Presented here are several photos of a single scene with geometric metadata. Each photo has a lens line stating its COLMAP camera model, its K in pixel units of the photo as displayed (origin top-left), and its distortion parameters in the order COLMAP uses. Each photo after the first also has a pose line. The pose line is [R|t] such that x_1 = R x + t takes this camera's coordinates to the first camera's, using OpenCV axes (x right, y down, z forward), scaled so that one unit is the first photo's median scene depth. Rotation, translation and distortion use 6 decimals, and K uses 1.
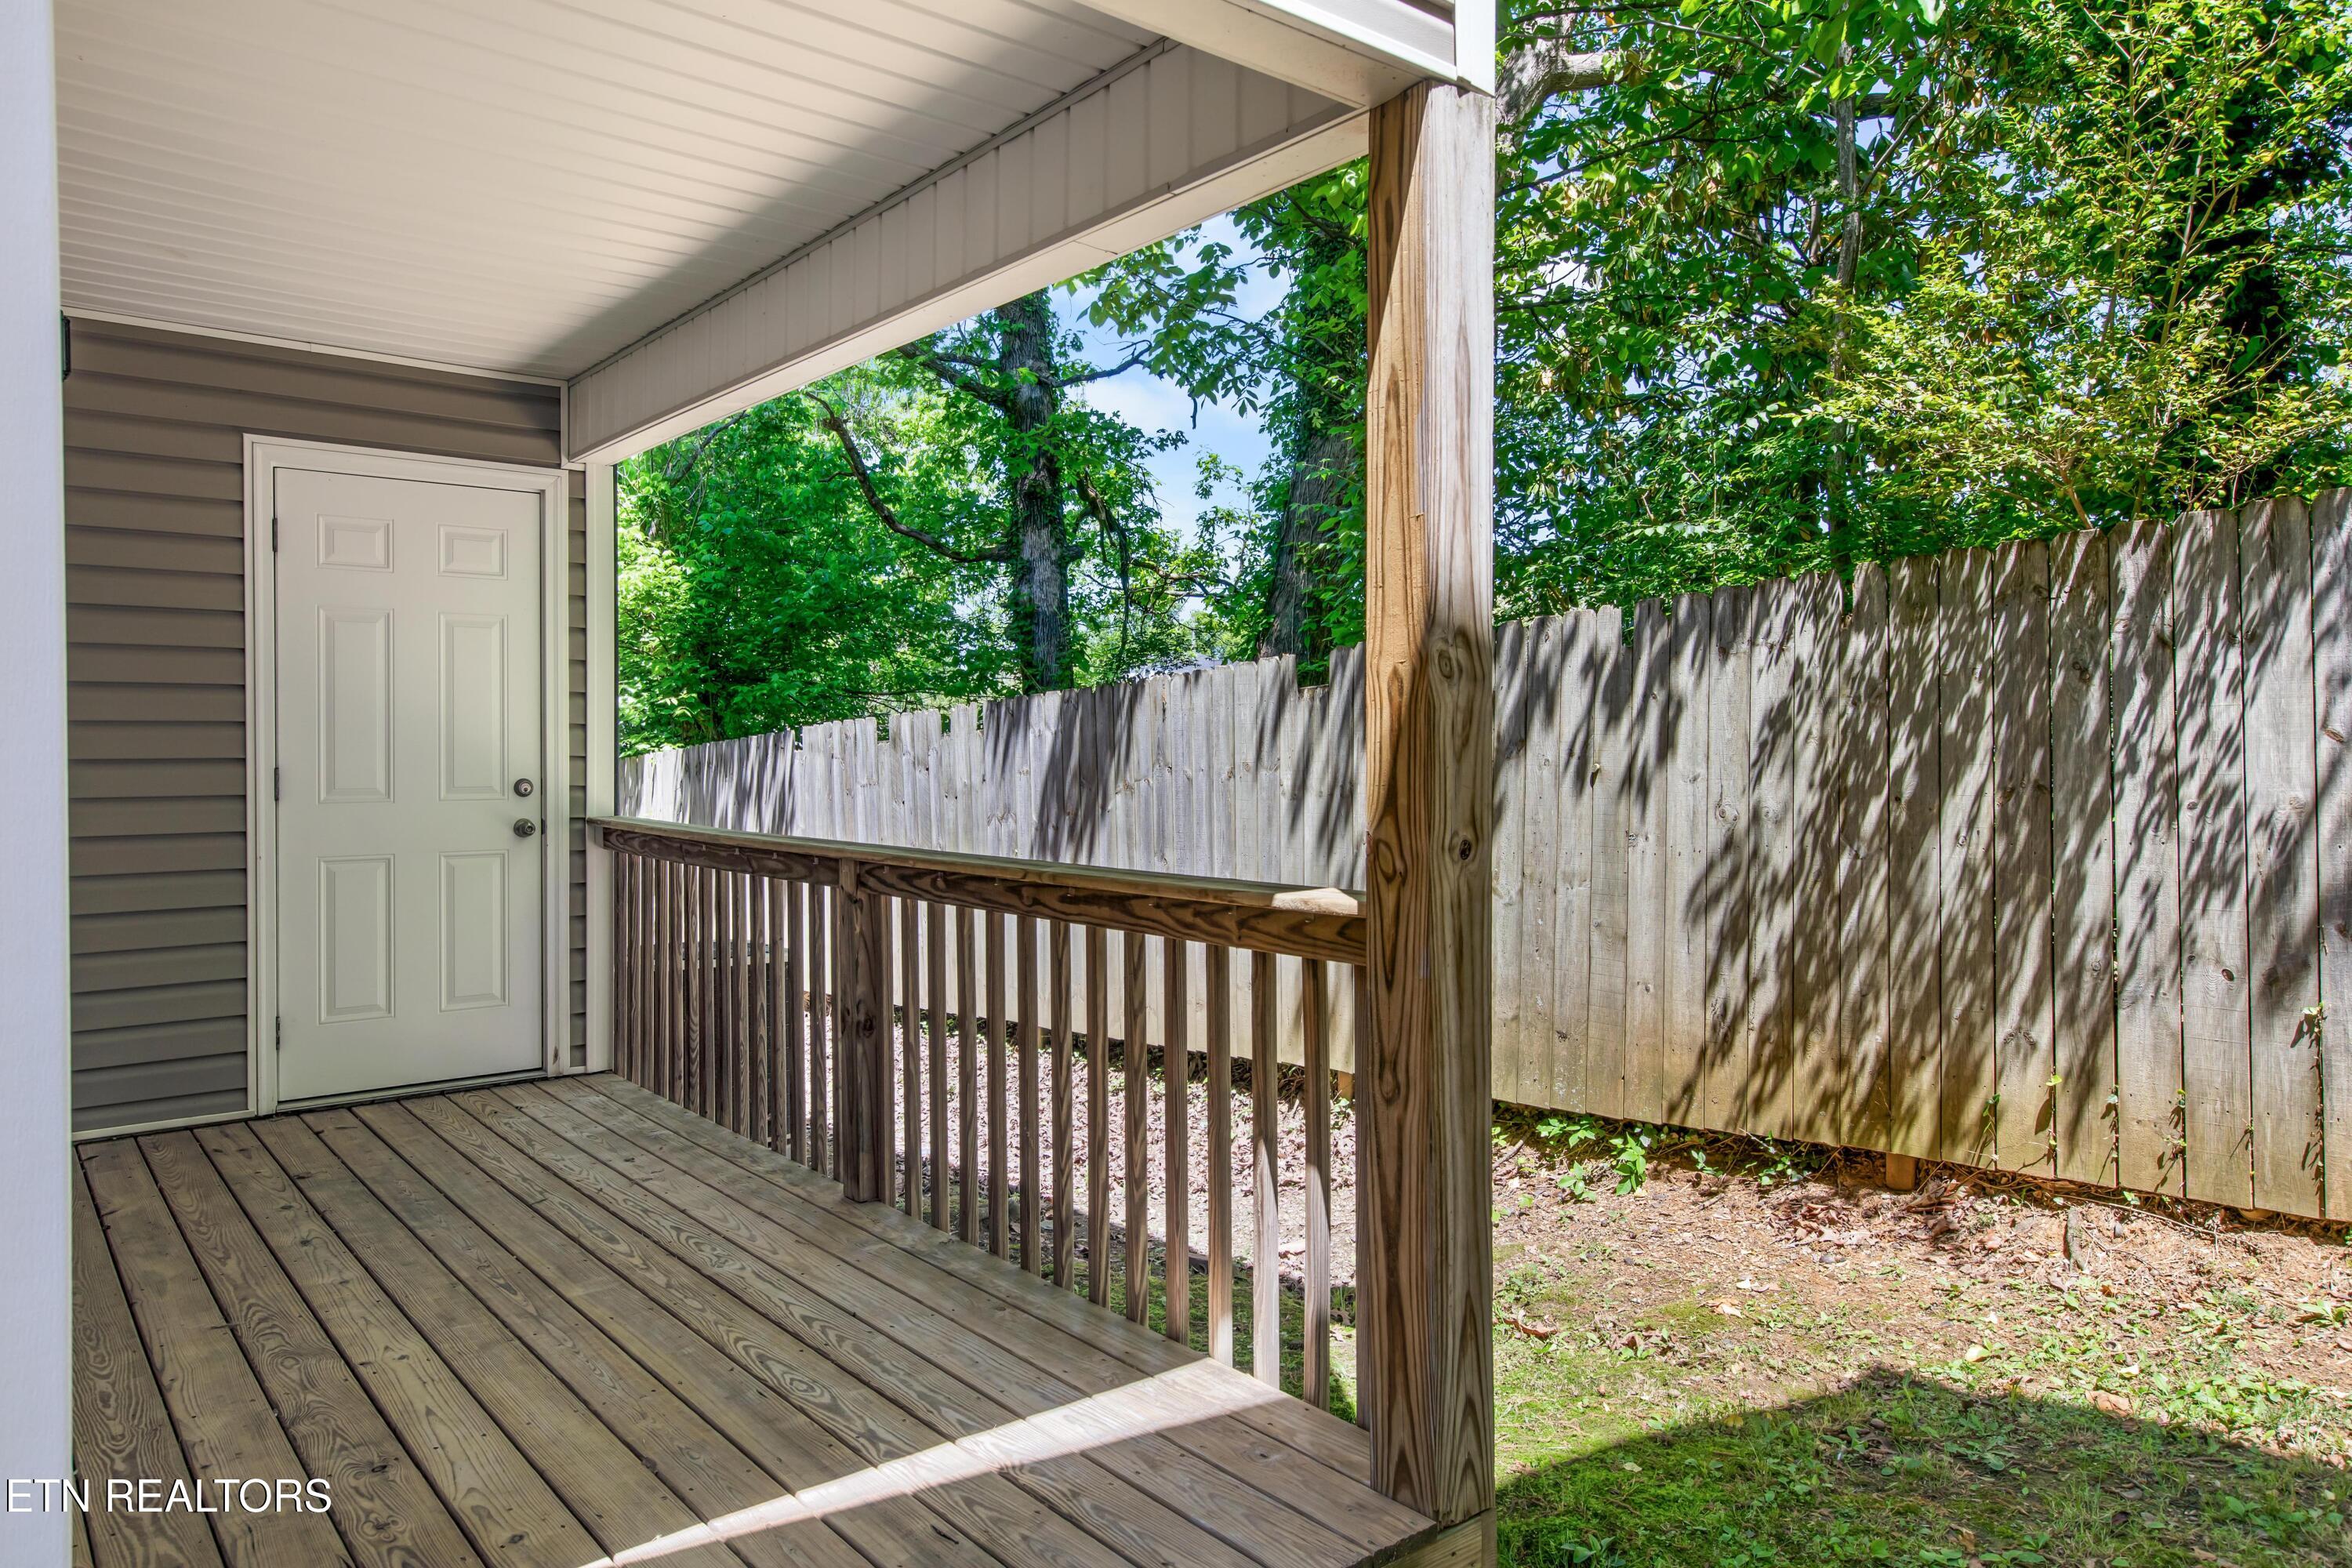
lens RADIAL K [[1499.3, 0, 1185.4], [0, 1499.3, 767.3], [0, 0, 1]] dist [0.003953, -0.000031]
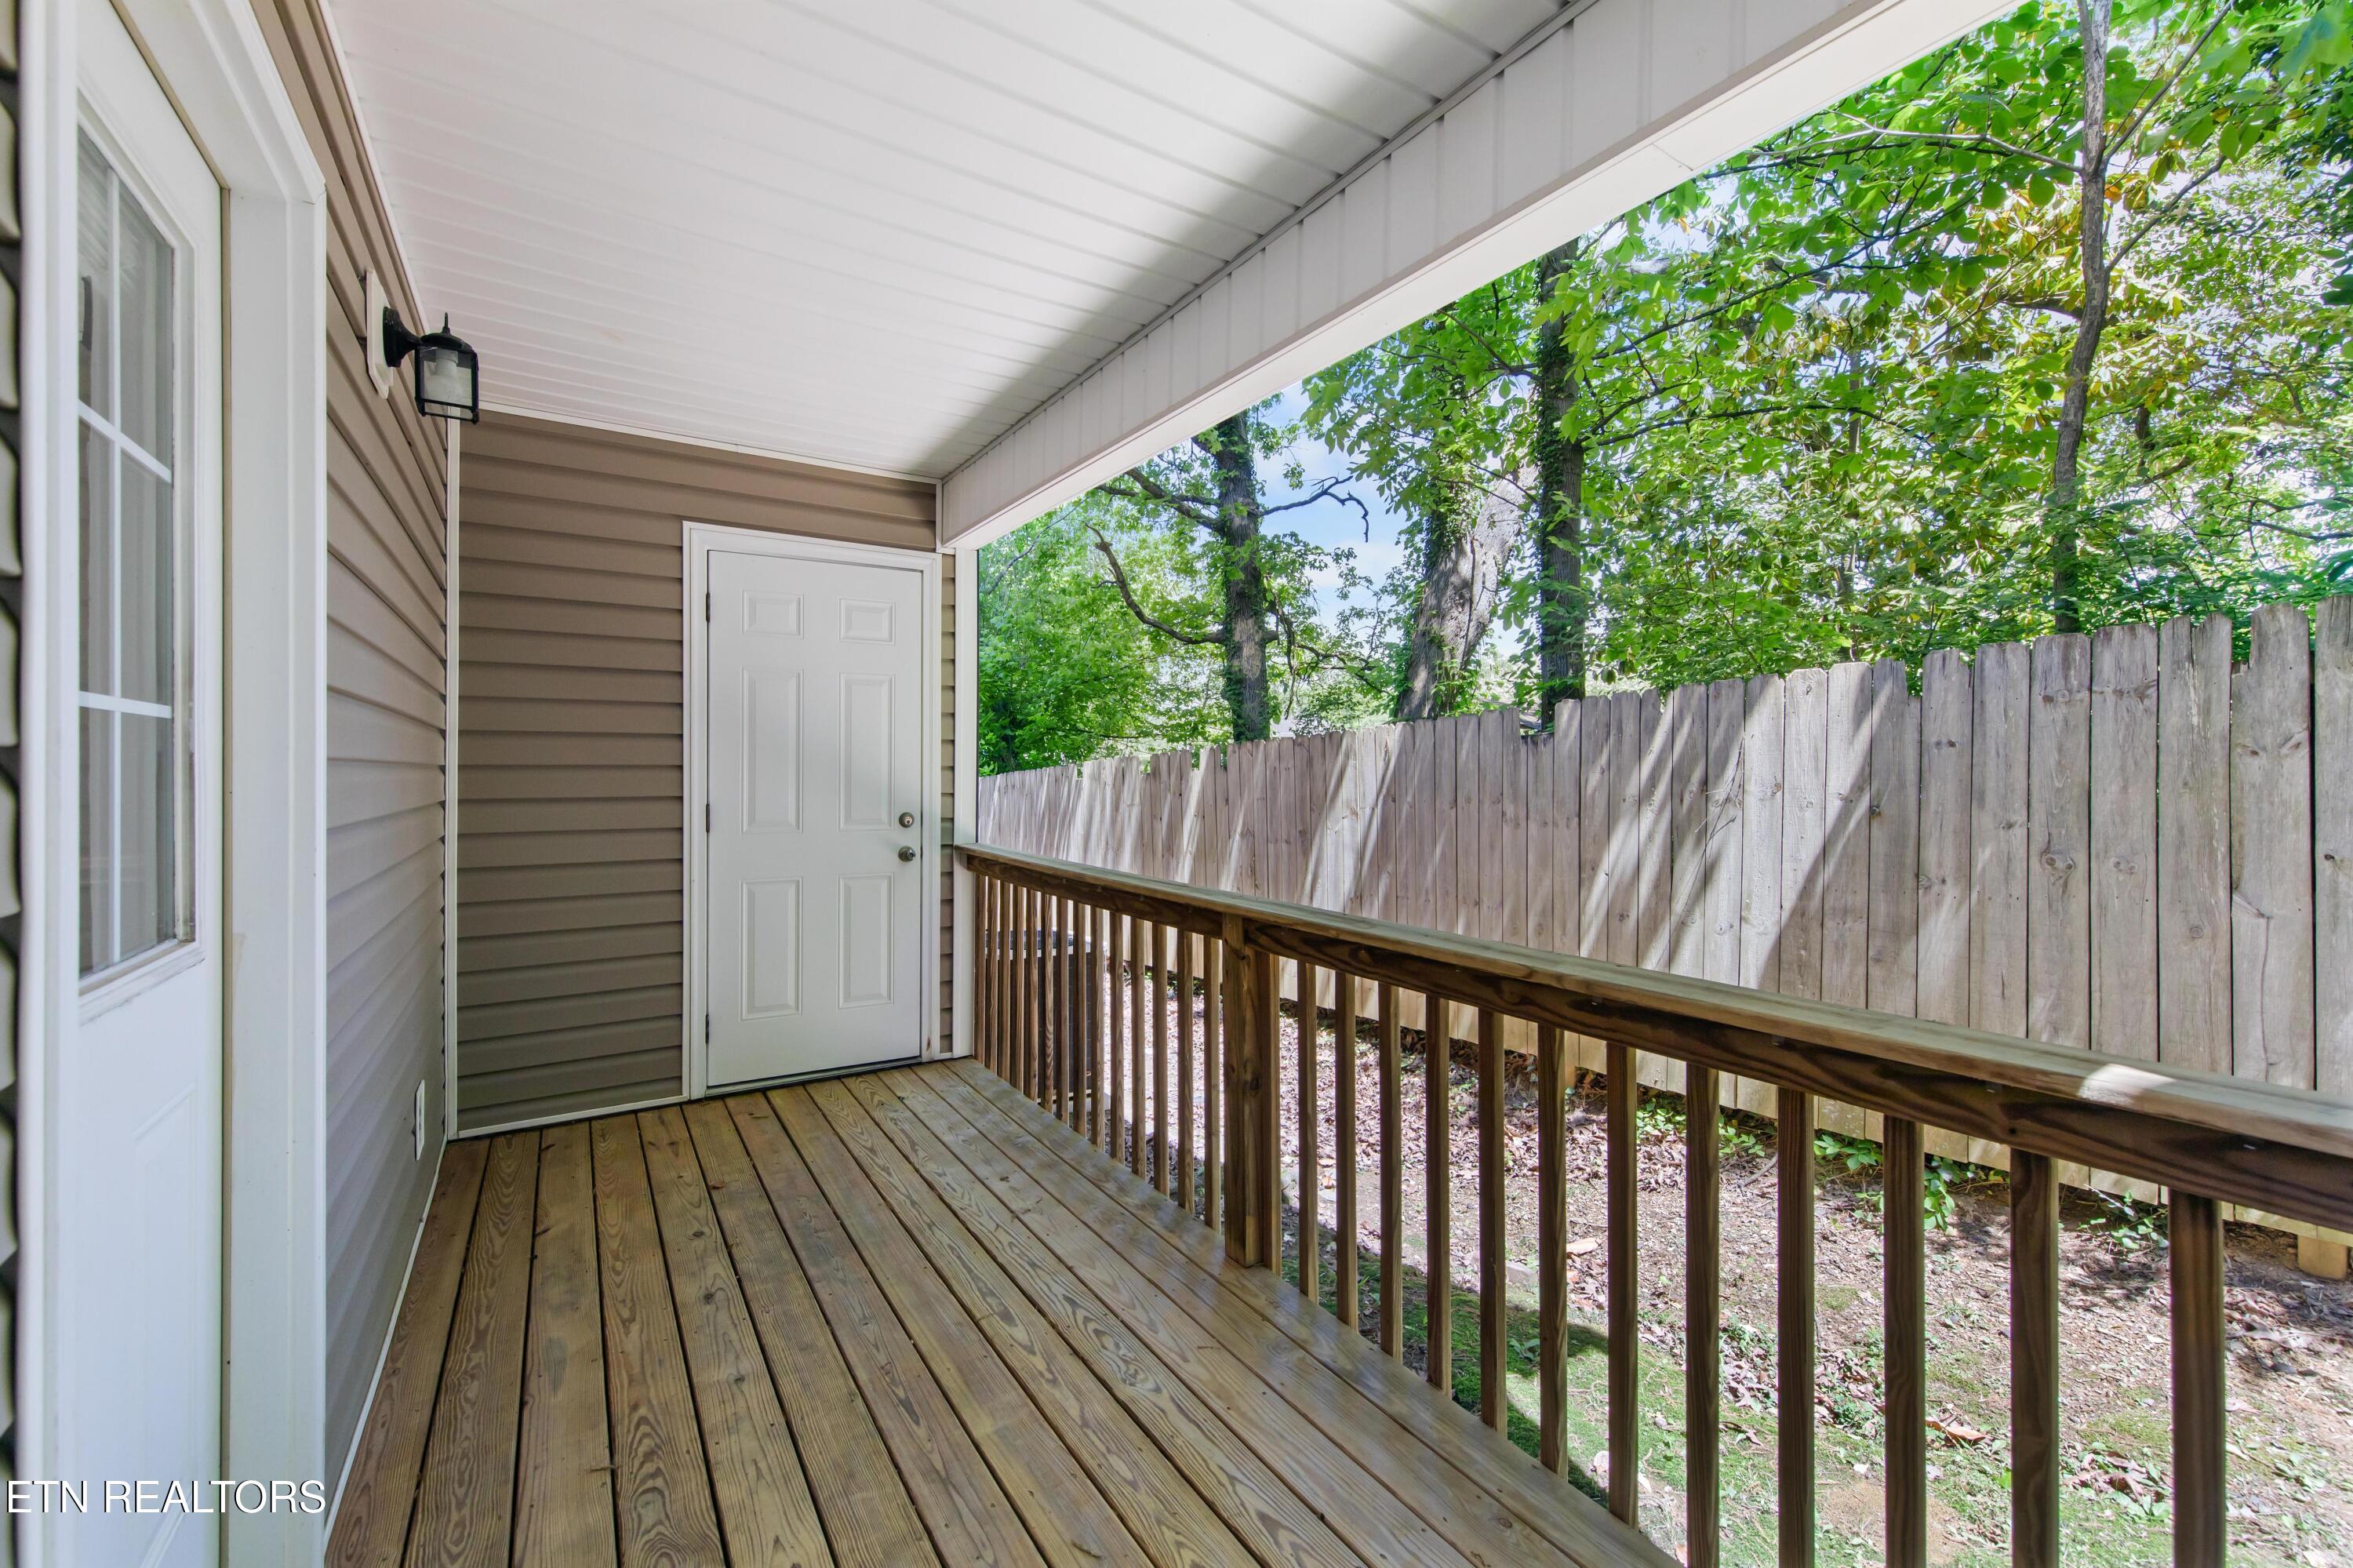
lens RADIAL K [[938.1, 0, 1160.4], [0, 938.1, 778.2], [0, 0, 1]] dist [0.001898, -0.000040]
pose [[0.991842, 0.005782, -0.127341, -0.147435], [-0.006267, 0.999975, -0.003410, -0.018656], [0.127318, 0.004180, 0.991853, 0.291510]]
